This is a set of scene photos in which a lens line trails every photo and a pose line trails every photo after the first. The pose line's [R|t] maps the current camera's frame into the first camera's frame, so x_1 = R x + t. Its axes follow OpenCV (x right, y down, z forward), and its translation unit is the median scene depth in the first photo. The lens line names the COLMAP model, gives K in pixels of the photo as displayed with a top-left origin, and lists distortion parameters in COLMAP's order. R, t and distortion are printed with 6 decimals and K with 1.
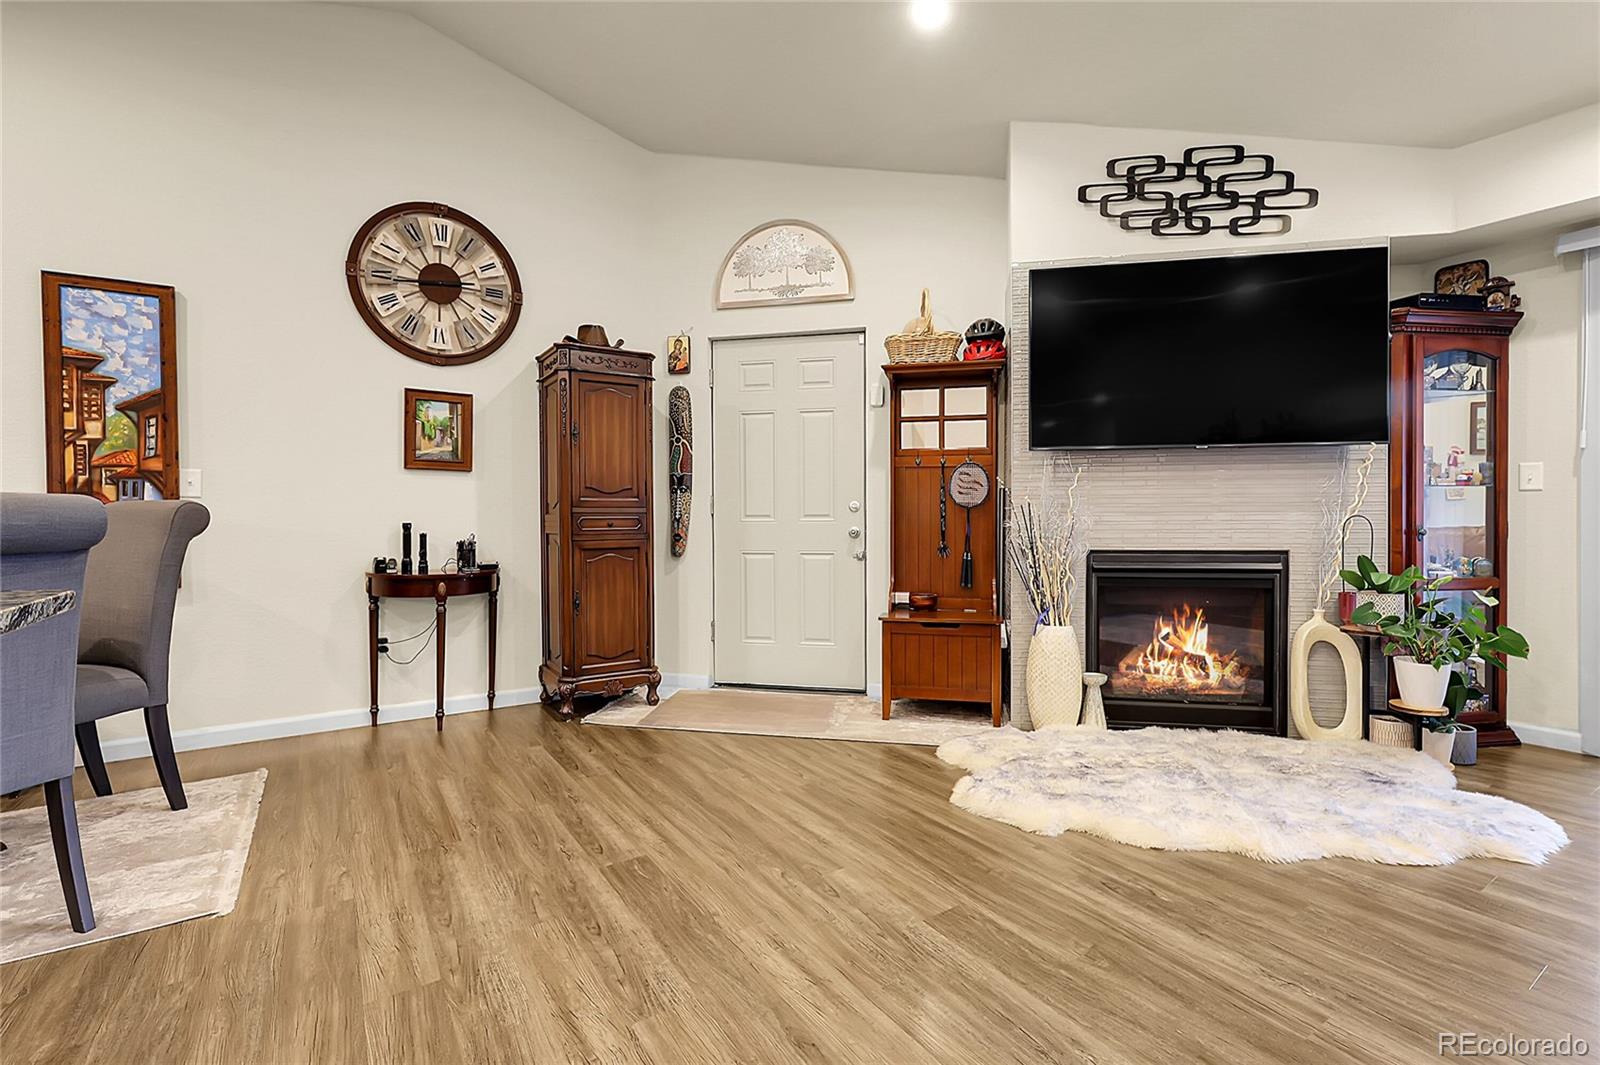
lens RADIAL K [[719.0, 0, 800.3], [0, 719.0, 529.6], [0, 0, 1]] dist [-0.000714, -0.000151]
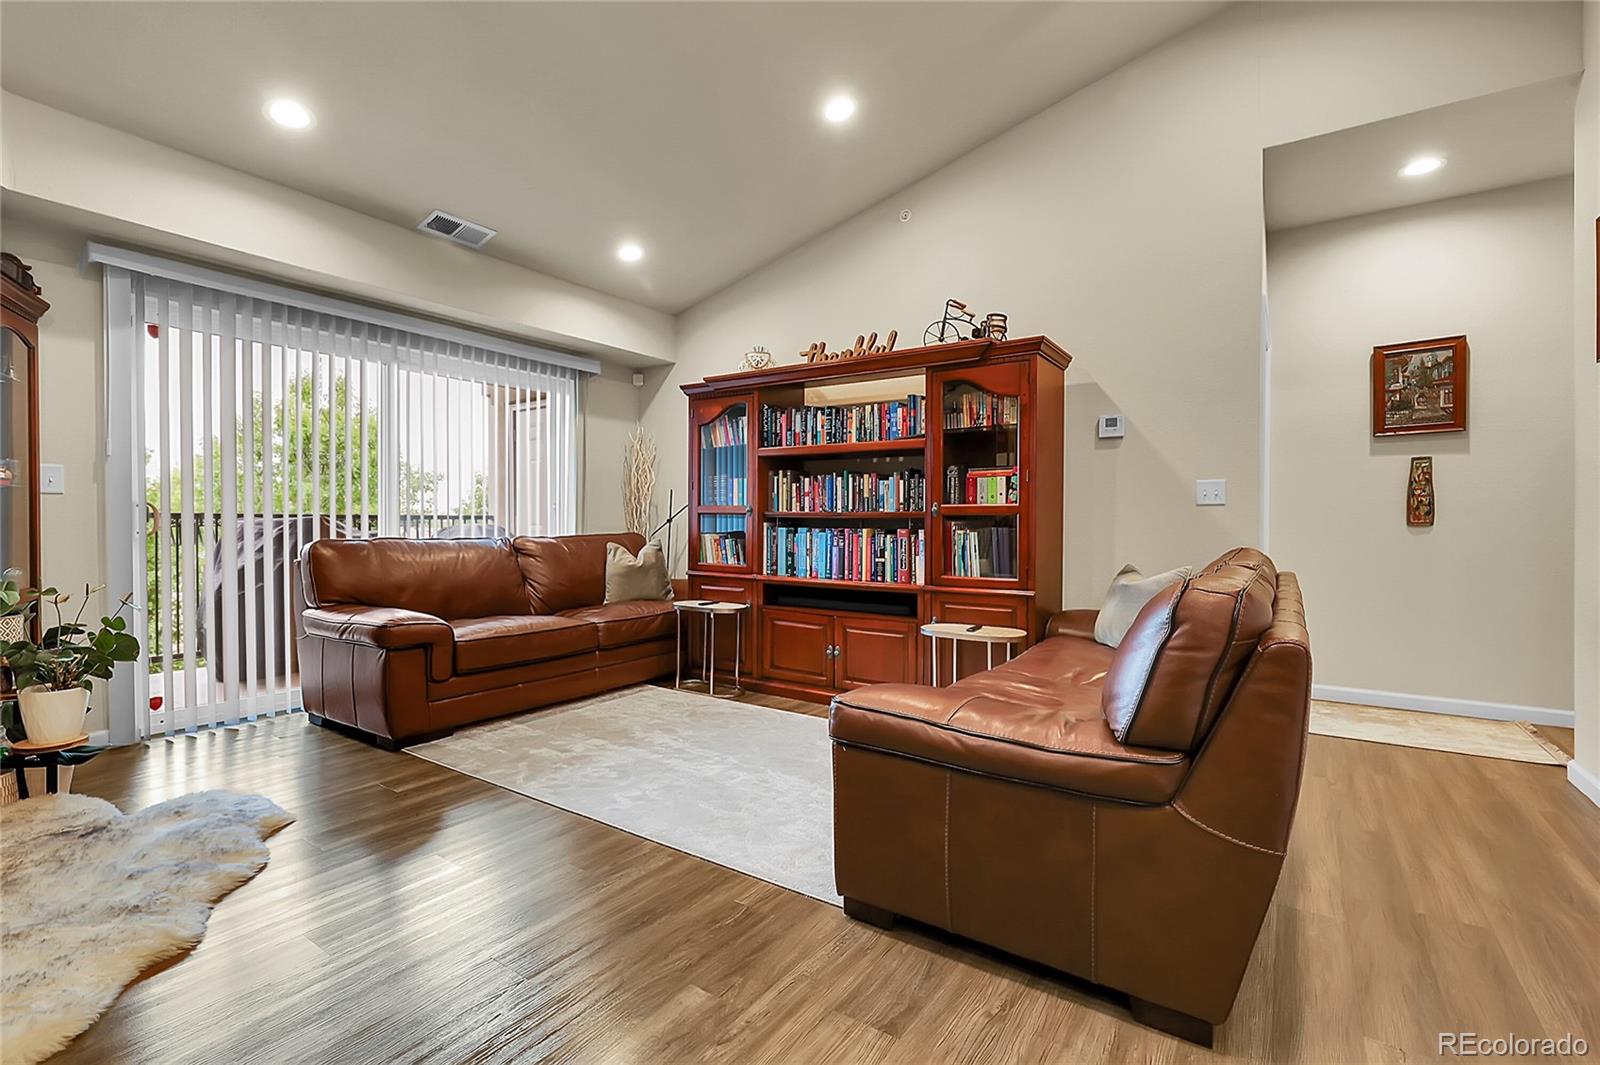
lens RADIAL K [[719.0, 0, 800.3], [0, 719.0, 529.6], [0, 0, 1]] dist [-0.000714, -0.000151]
pose [[-0.382215, -0.005878, 0.924055, -0.229421], [0.015190, 0.999805, 0.012643, -0.002465], [-0.923949, 0.018869, -0.382051, 0.434558]]
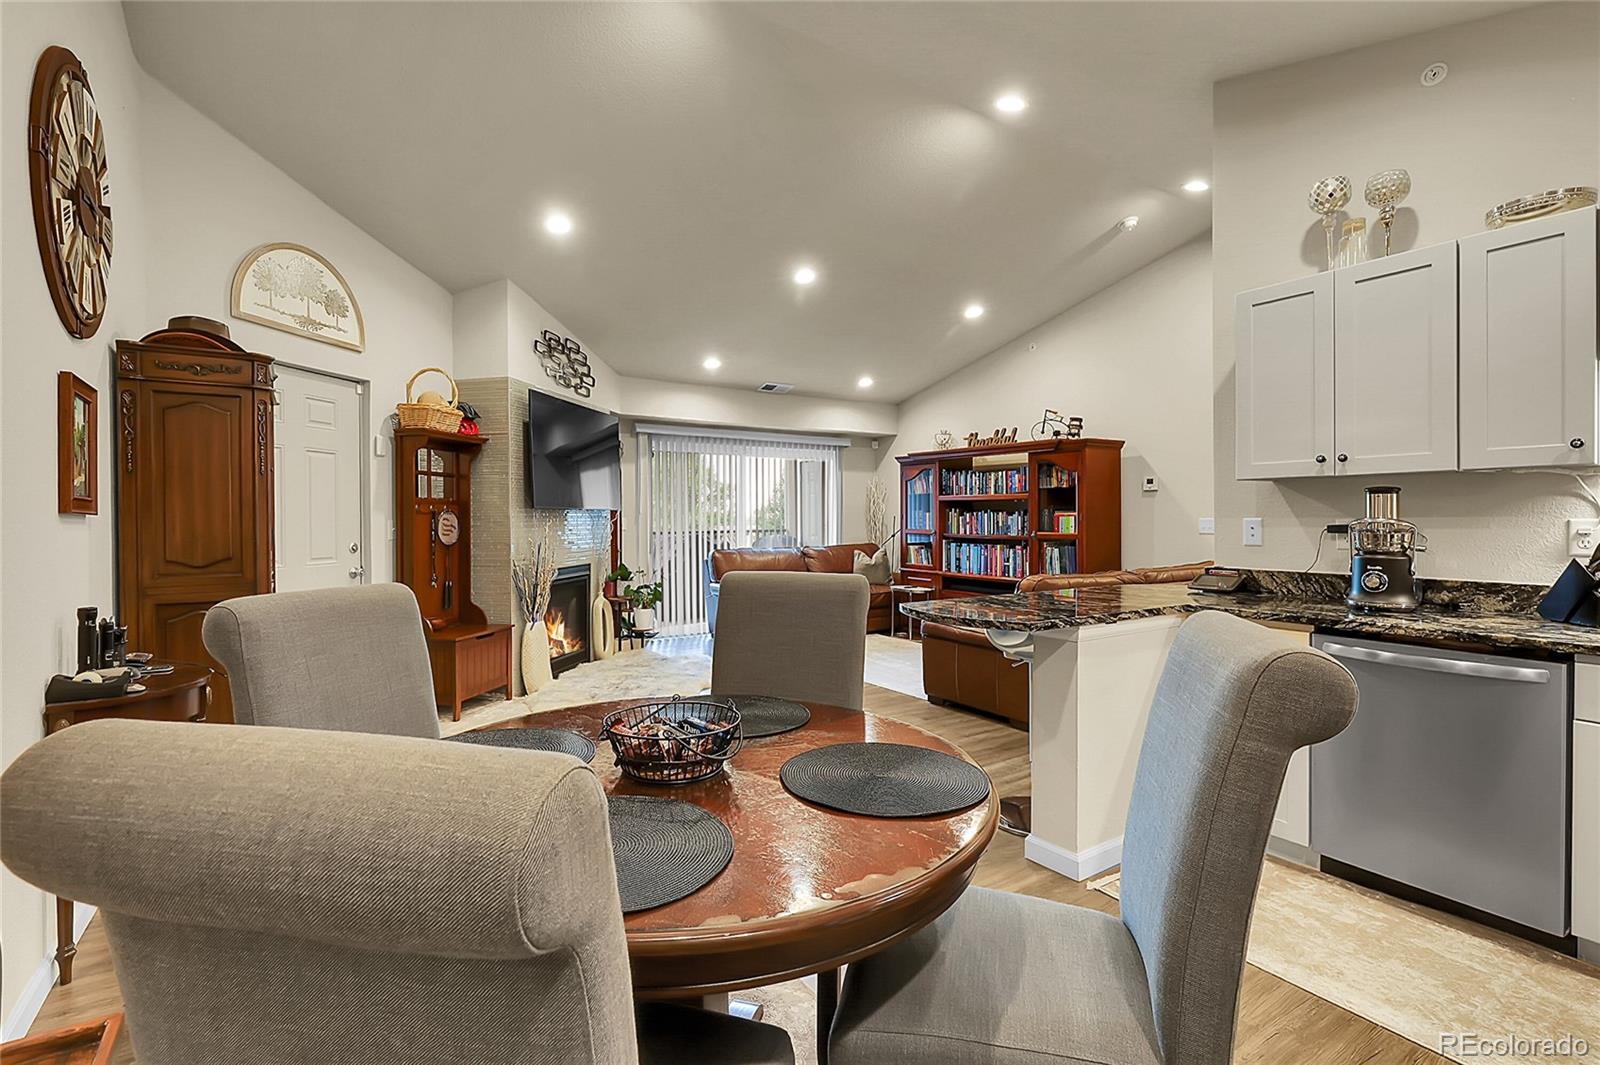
lens RADIAL K [[730.9, 0, 779.5], [0, 730.9, 525.4], [0, 0, 1]] dist [0.000325, -0.000228]
pose [[0.003880, -0.007648, 0.999963, -1.252356], [0.022789, 0.999712, 0.007558, -0.074411], [-0.999733, 0.022759, 0.004053, 0.483455]]
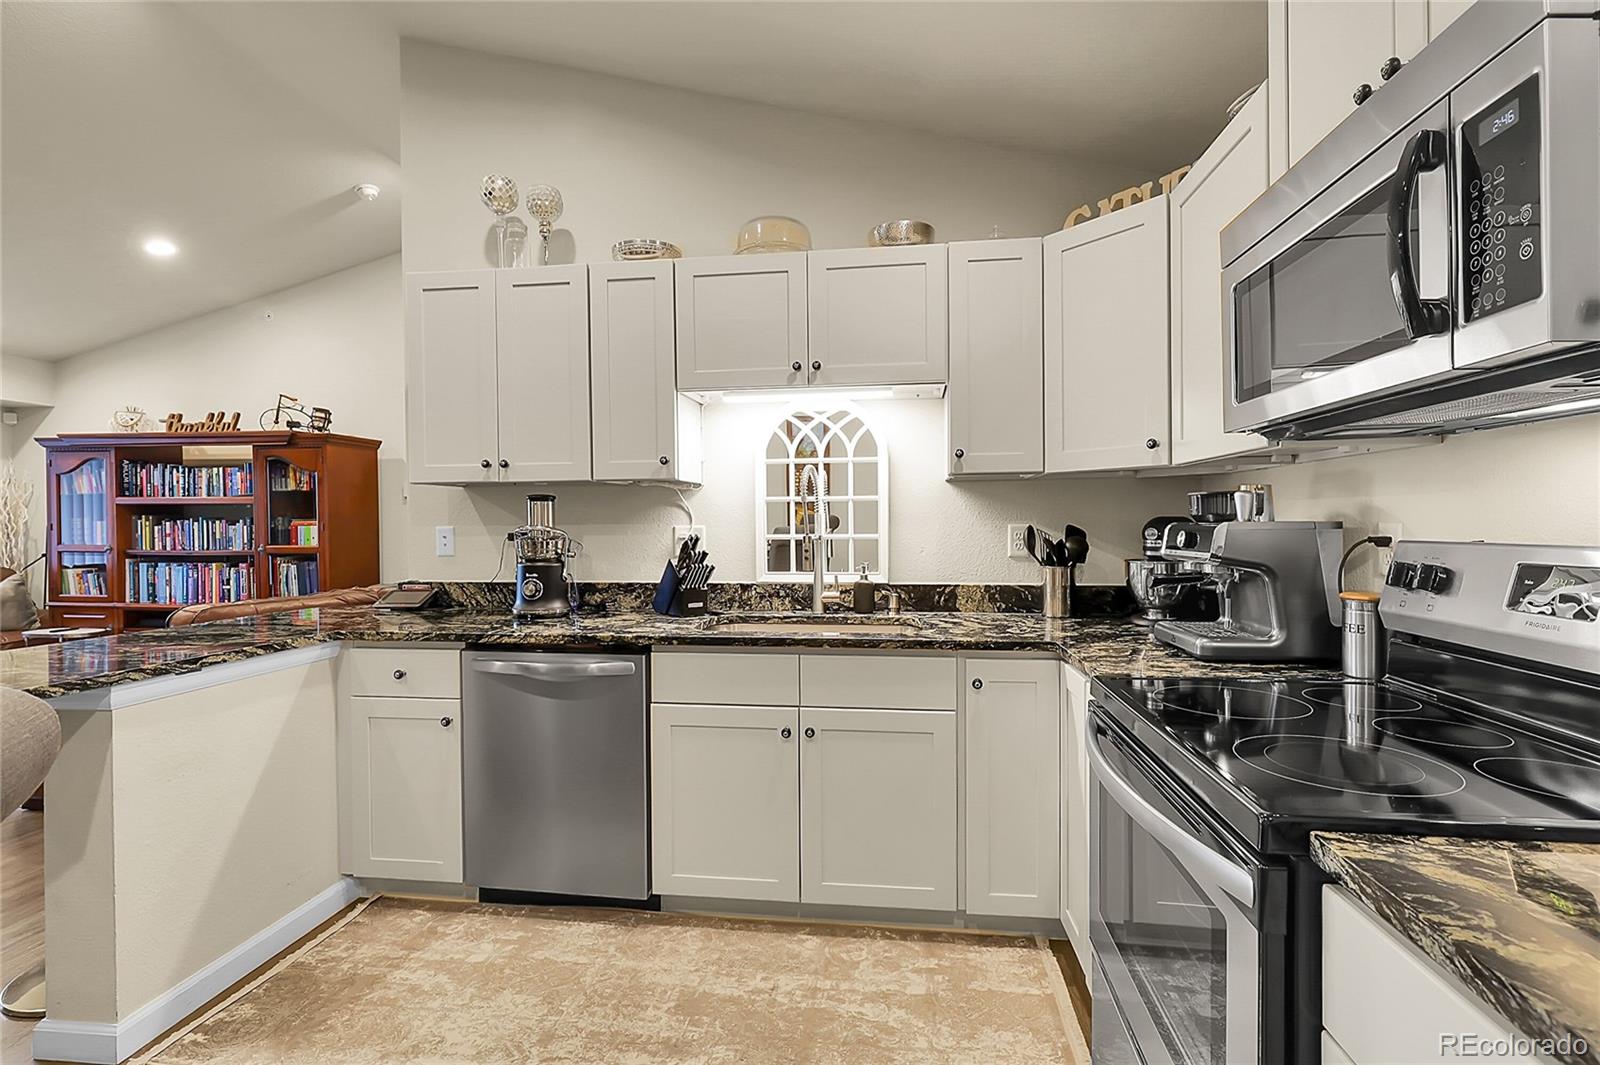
lens RADIAL K [[729.0, 0, 816.2], [0, 729.0, 533.5], [0, 0, 1]] dist [0.000408, 0.000363]
pose [[-0.768697, -0.000149, 0.639614, -1.198021], [0.021068, 0.999451, 0.025553, -0.066489], [-0.639267, 0.033118, -0.768272, 0.245504]]
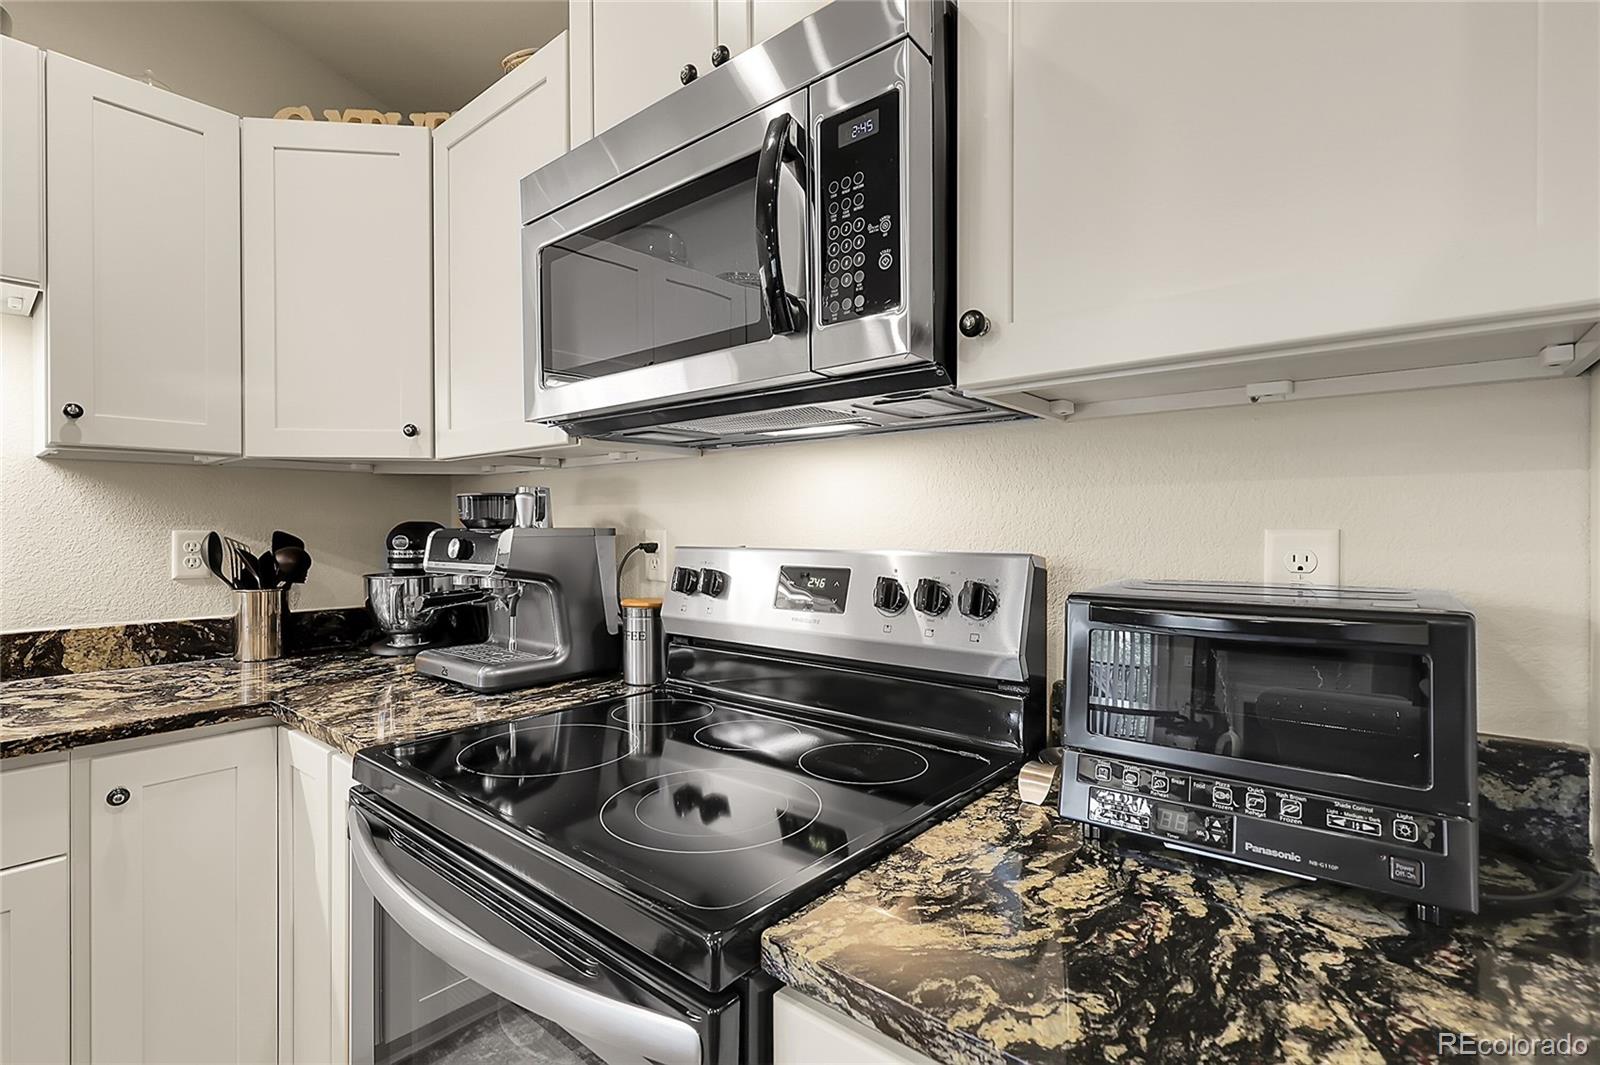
lens RADIAL K [[719.0, 0, 800.3], [0, 719.0, 529.6], [0, 0, 1]] dist [-0.000714, -0.000151]
pose [[-0.952778, 0.004621, -0.303632, -1.121733], [-0.001830, 0.999779, 0.020958, -0.063638], [0.303662, 0.020524, -0.952559, 0.127891]]
